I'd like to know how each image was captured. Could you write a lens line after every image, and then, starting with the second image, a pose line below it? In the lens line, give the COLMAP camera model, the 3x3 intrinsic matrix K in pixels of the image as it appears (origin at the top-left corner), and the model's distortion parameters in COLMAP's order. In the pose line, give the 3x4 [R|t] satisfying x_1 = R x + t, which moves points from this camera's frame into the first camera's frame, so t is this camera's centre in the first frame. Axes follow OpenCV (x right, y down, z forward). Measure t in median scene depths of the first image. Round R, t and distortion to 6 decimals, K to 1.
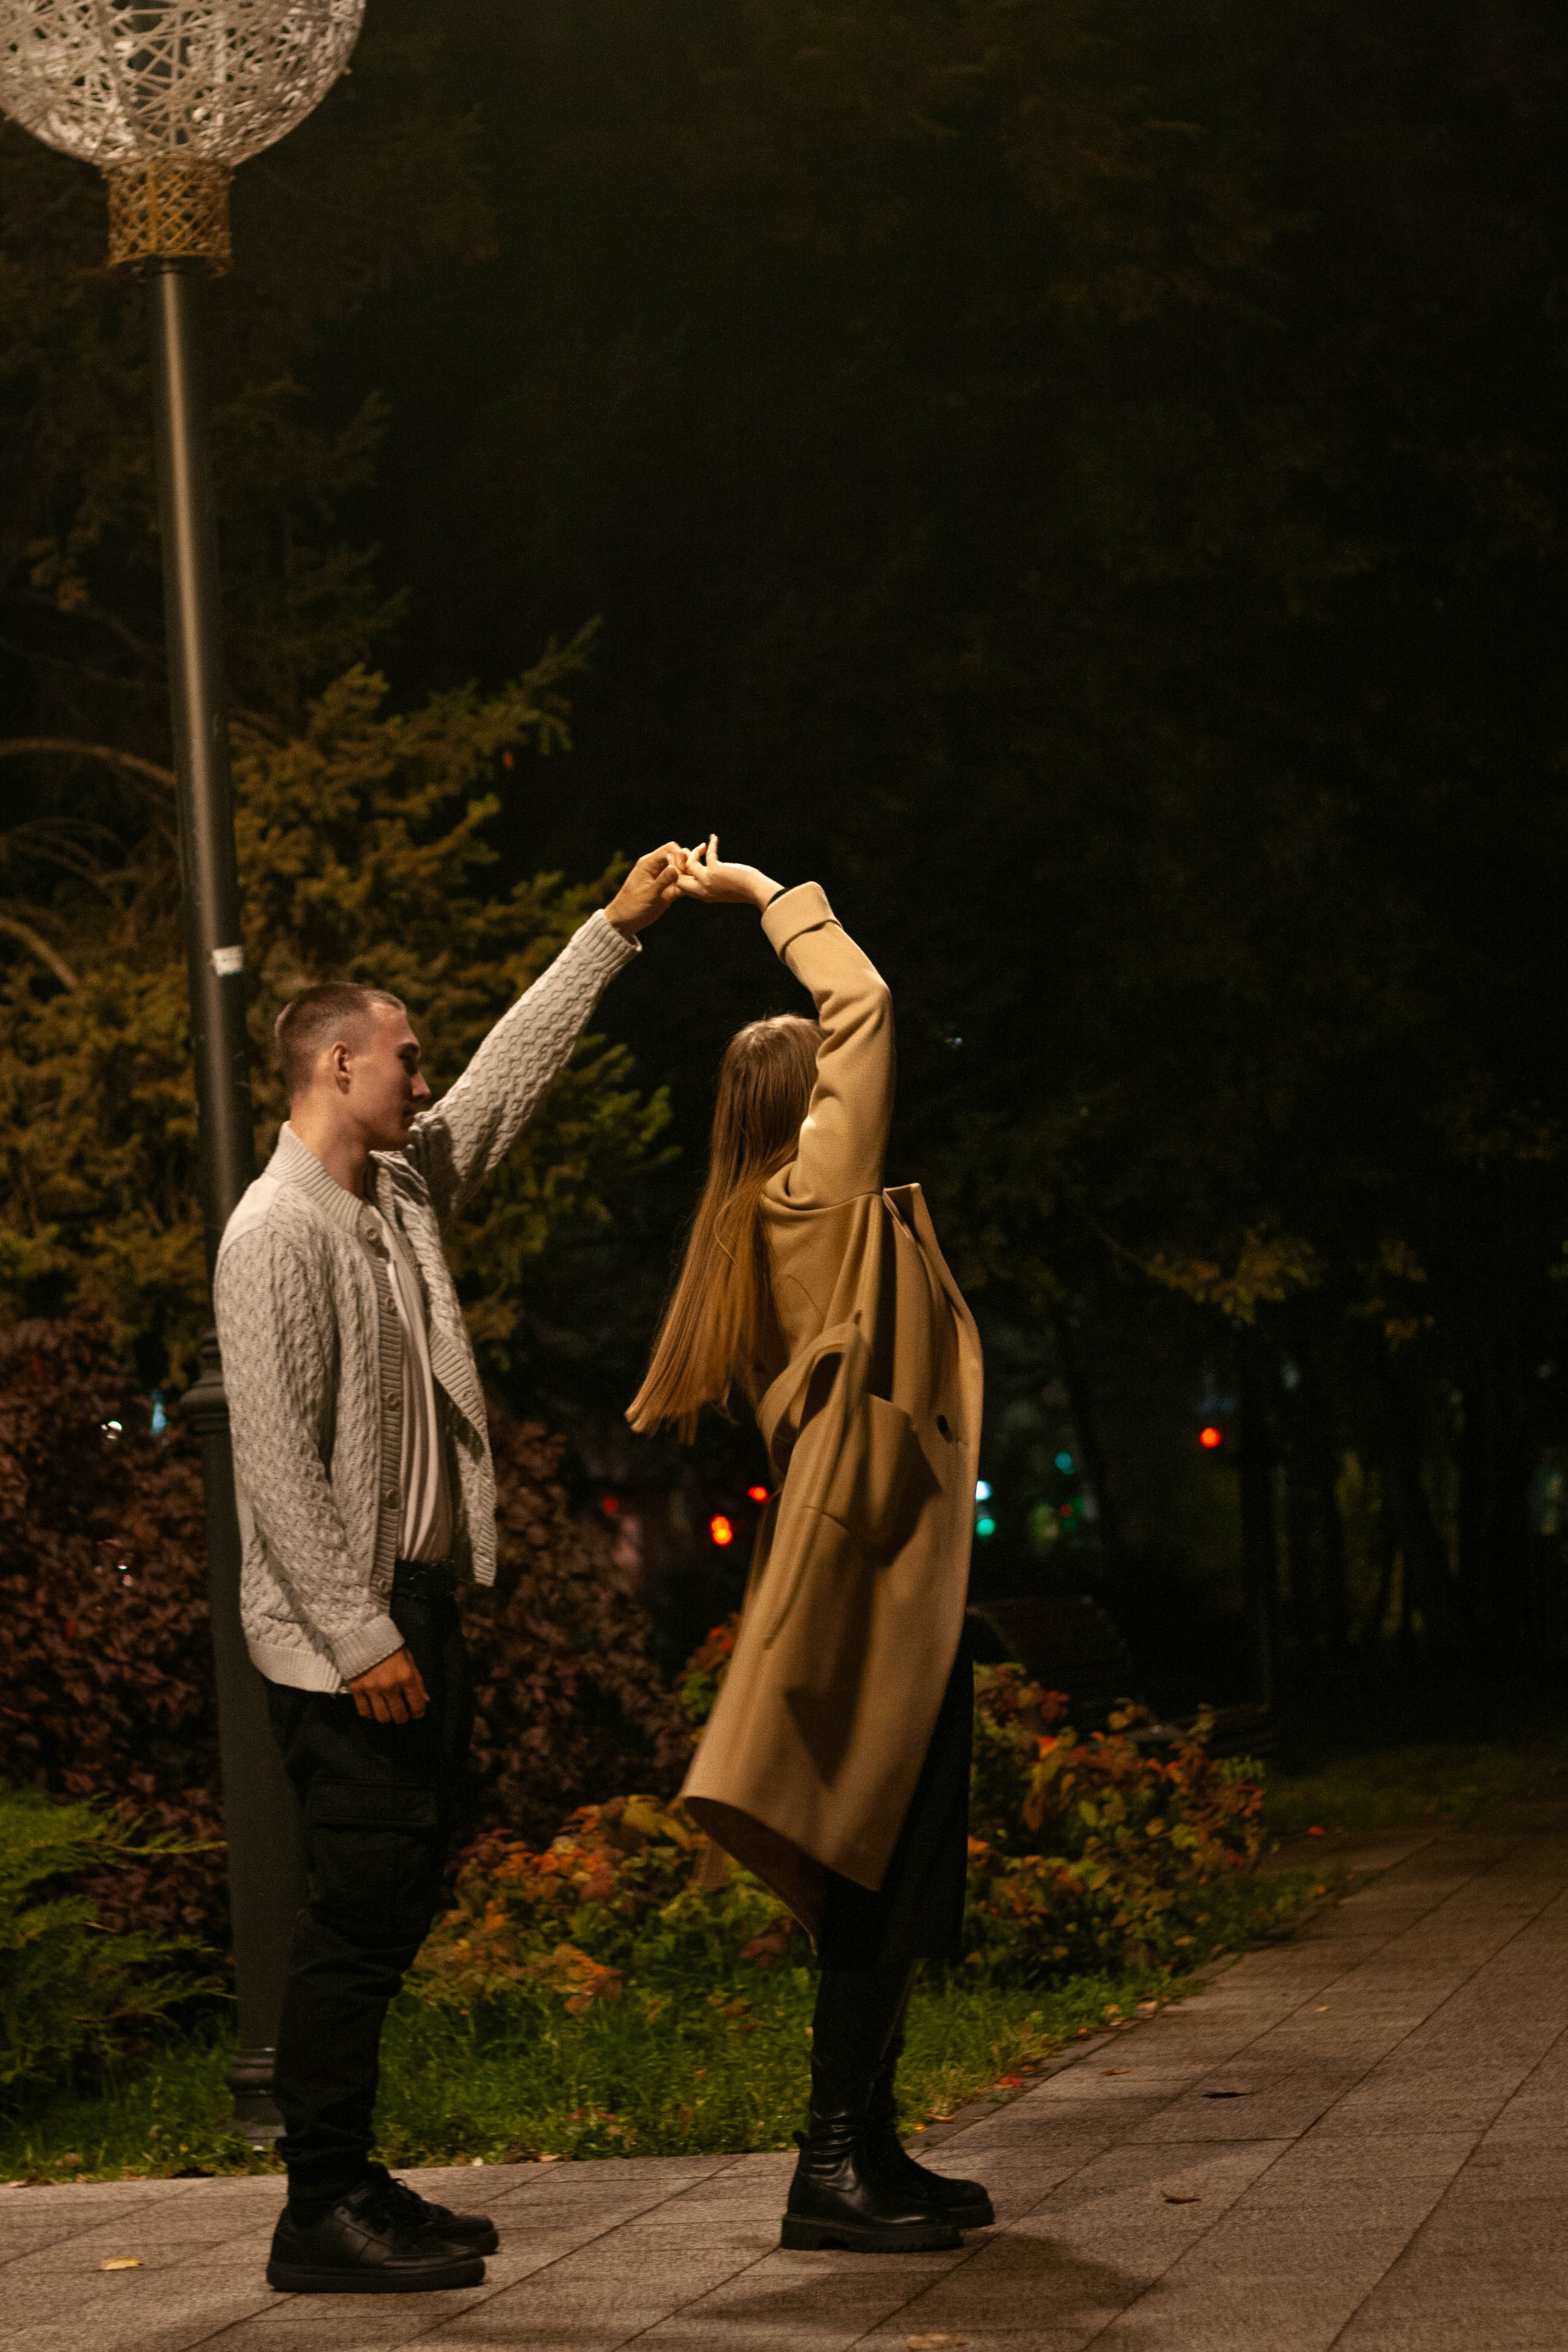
lens RADIAL K [[5344.6, 0, 791.5], [0, 5344.6, 1170.2], [0, 0, 1]] dist [-0.111082, 0.000000]
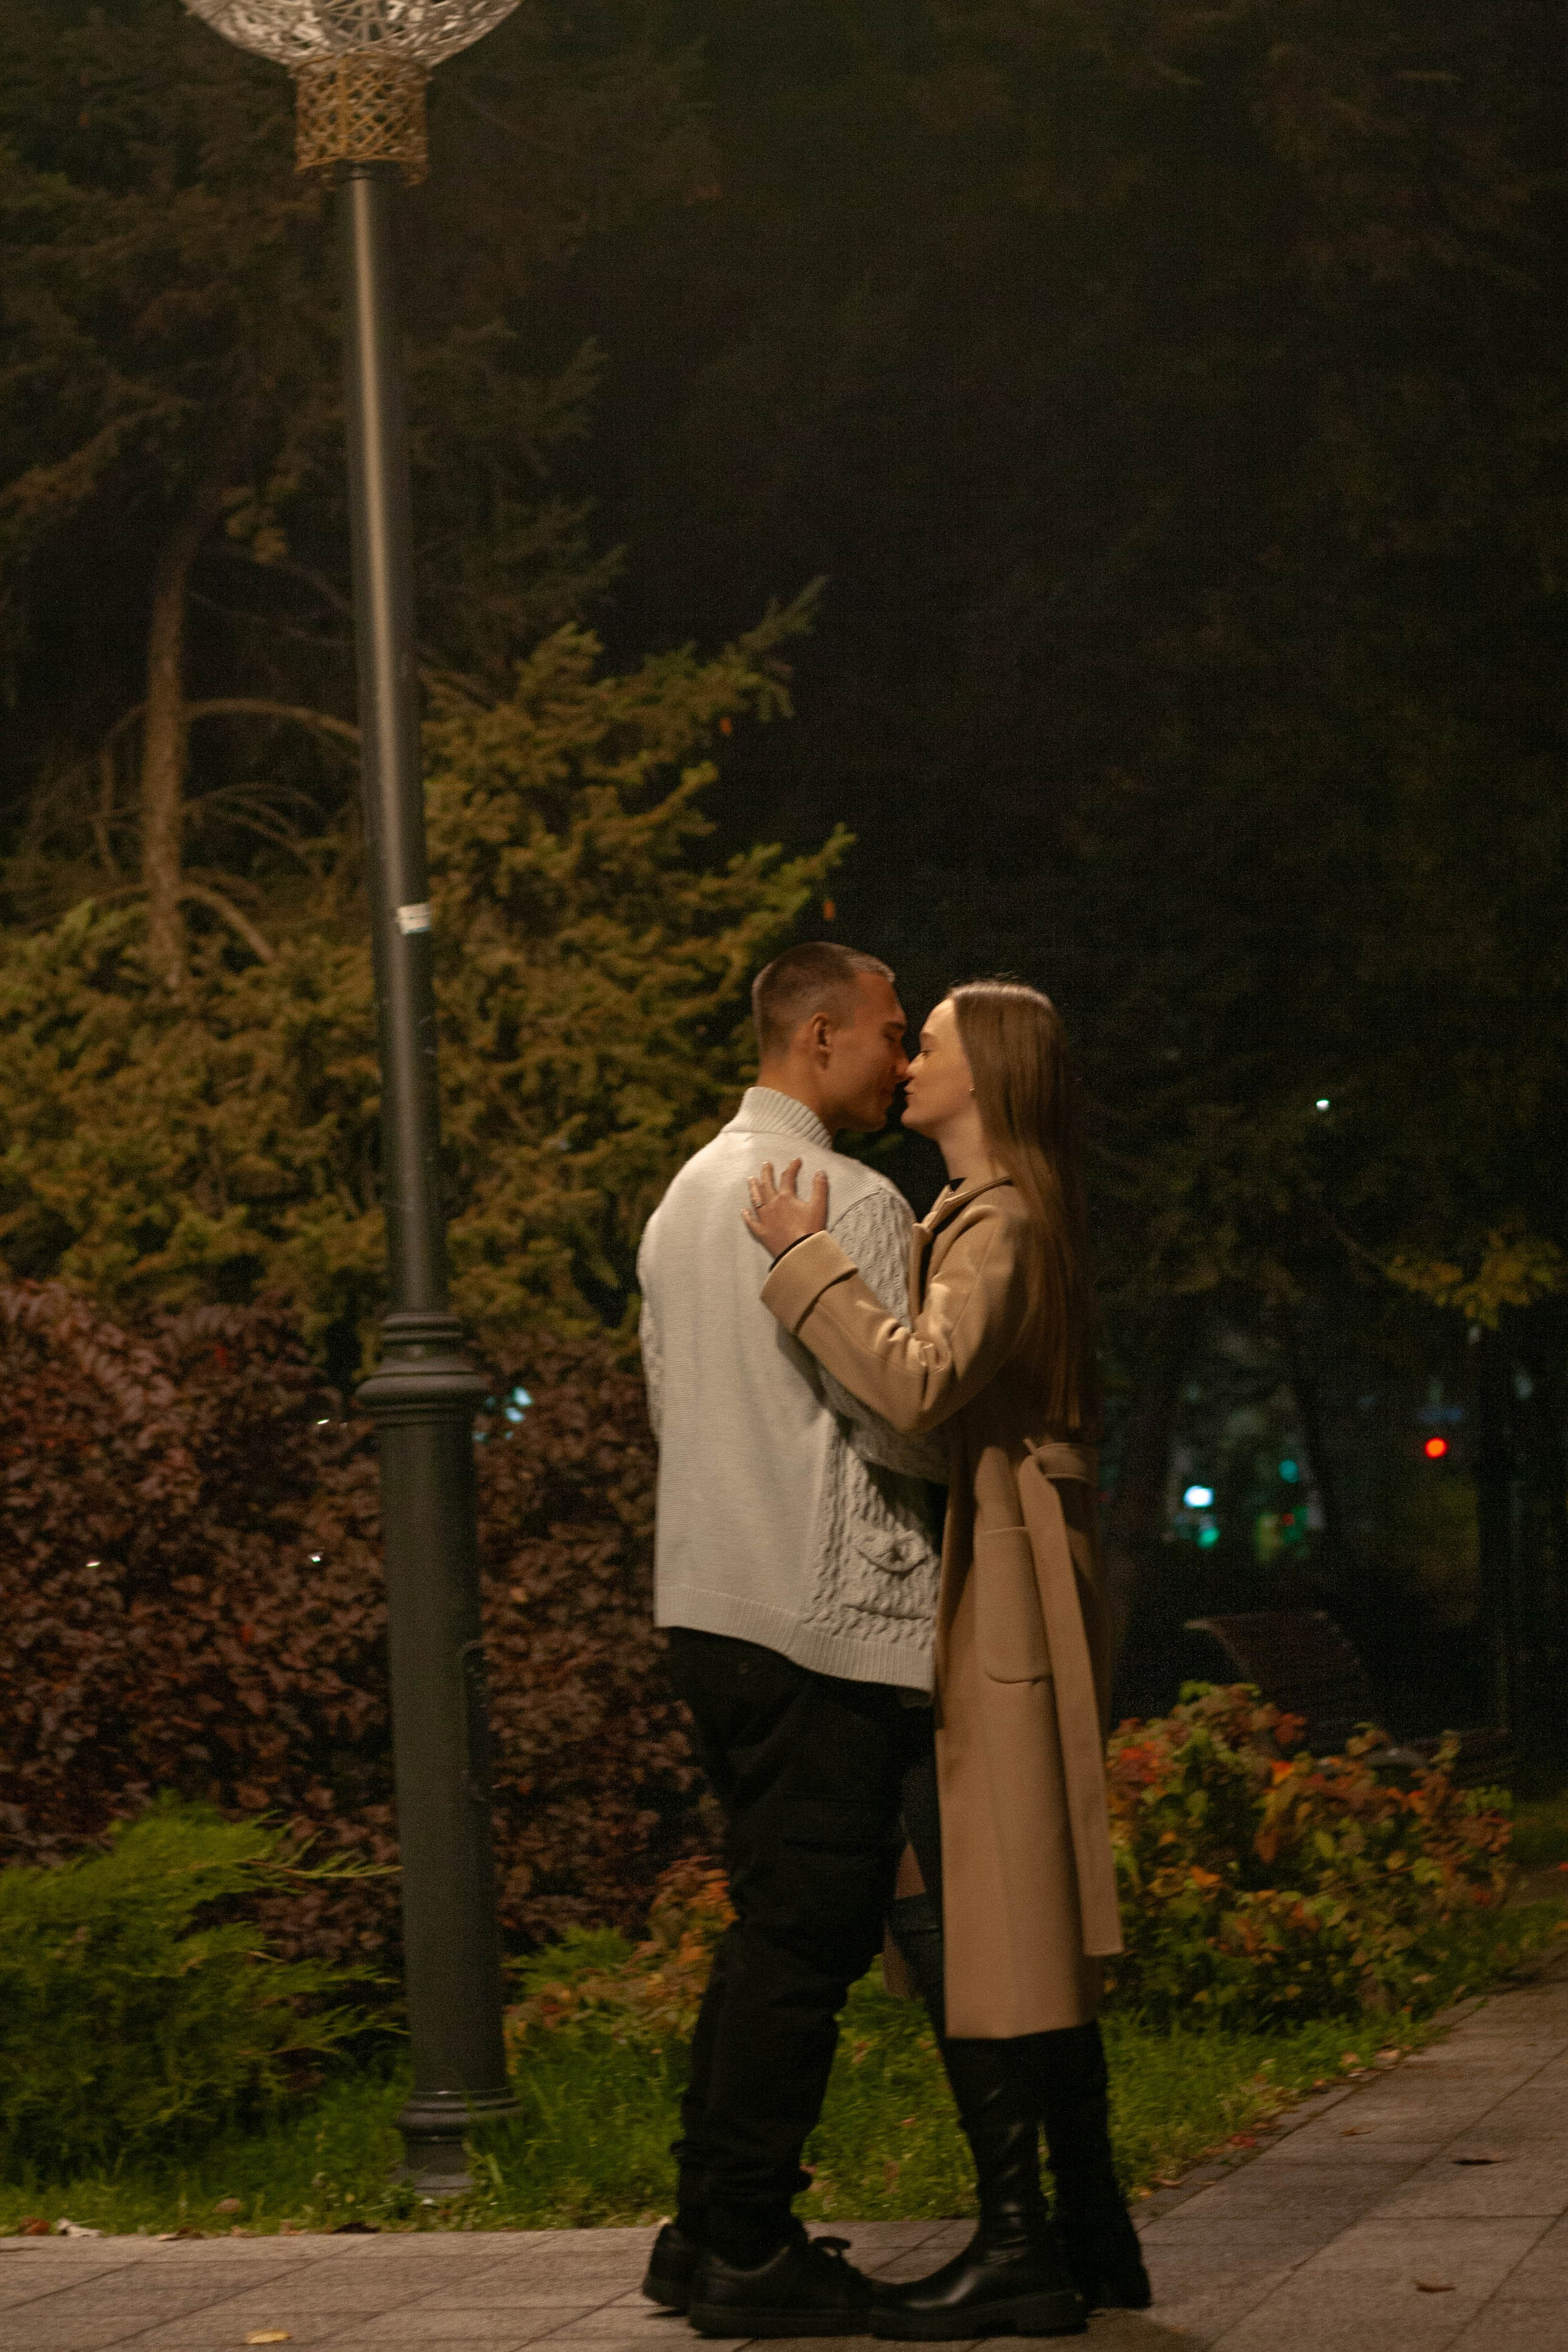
lens RADIAL K [[5344.6, 0, 802.1], [0, 5344.6, 1178.0], [0, 0, 1]] dist [-0.111082, 0.000000]
pose [[0.999120, 0.012266, -0.040101, -0.000264], [-0.012224, 0.999924, 0.001290, 0.002748], [0.040114, -0.000799, 0.999195, 0.053669]]
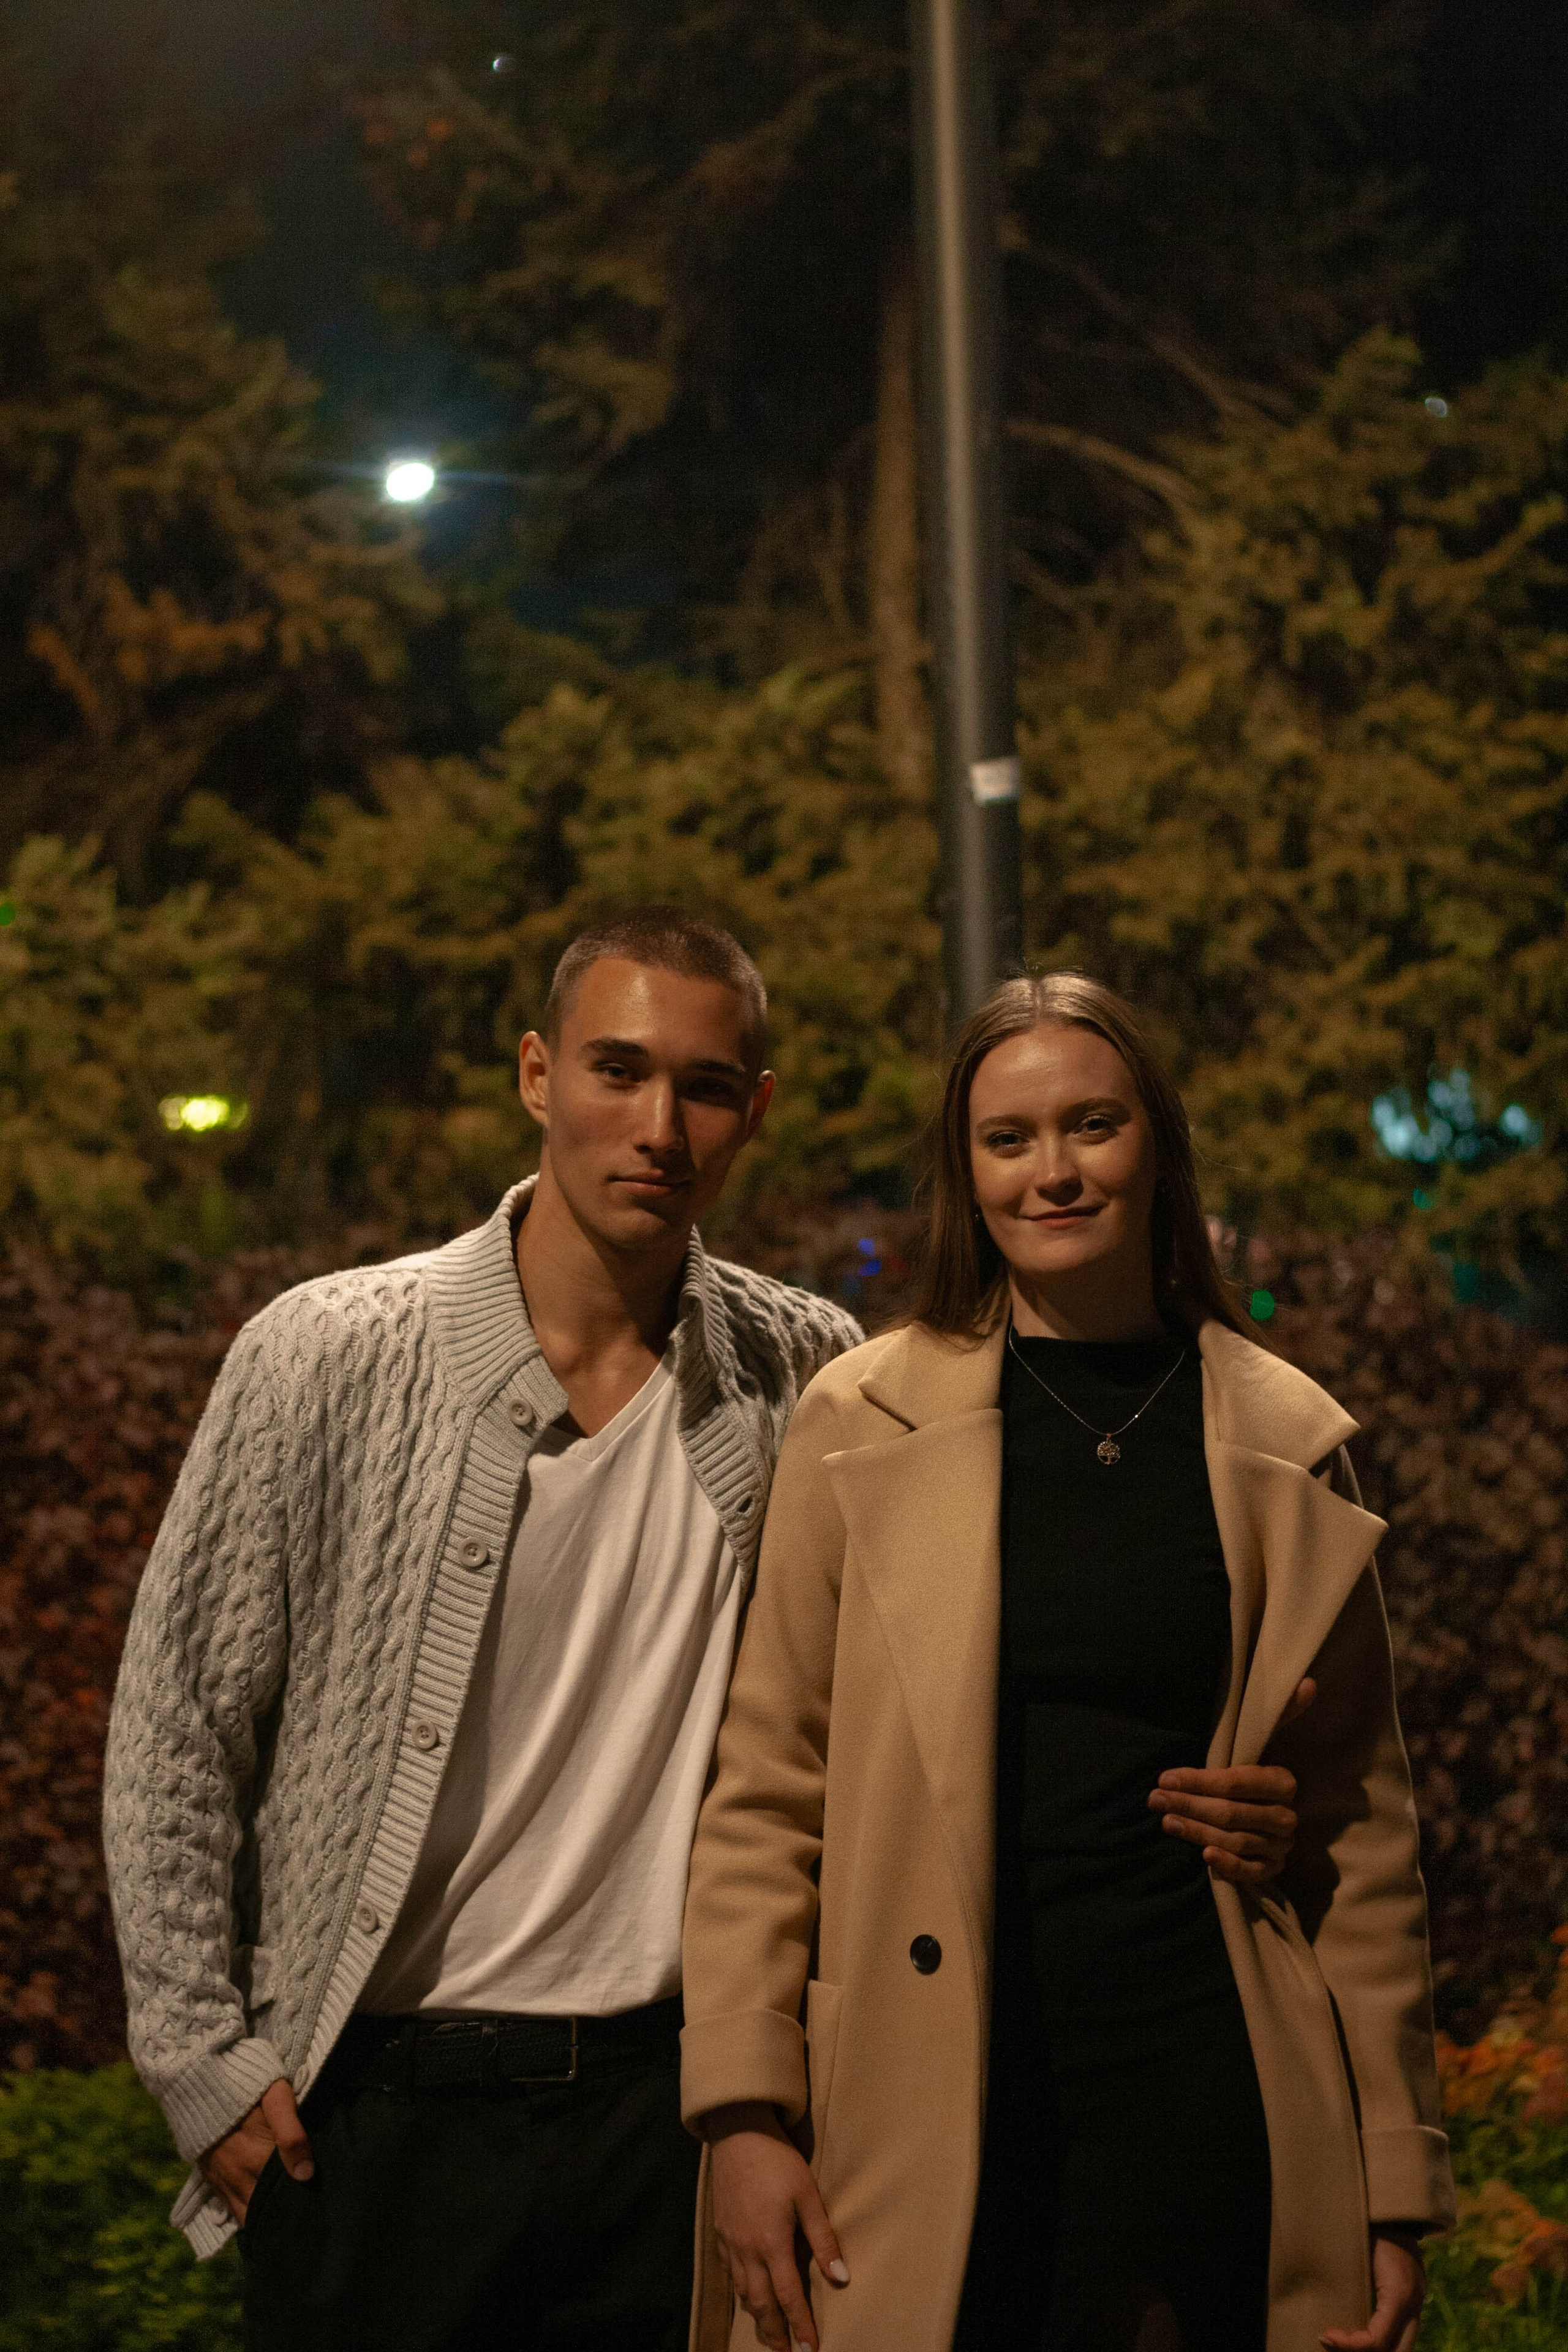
lens RADIAL K [[5344.6, 0, 762.0], [0, 5344.6, 1169.3], [0, 0, 1]] dist [-0.111082, 0.000000]
pose [[0.971178, 0.033433, -0.235999, 0.018867], [-0.017985, 0.997570, 0.067313, -0.025599], [0.237676, -0.061129, 0.969419, 0.247515]]
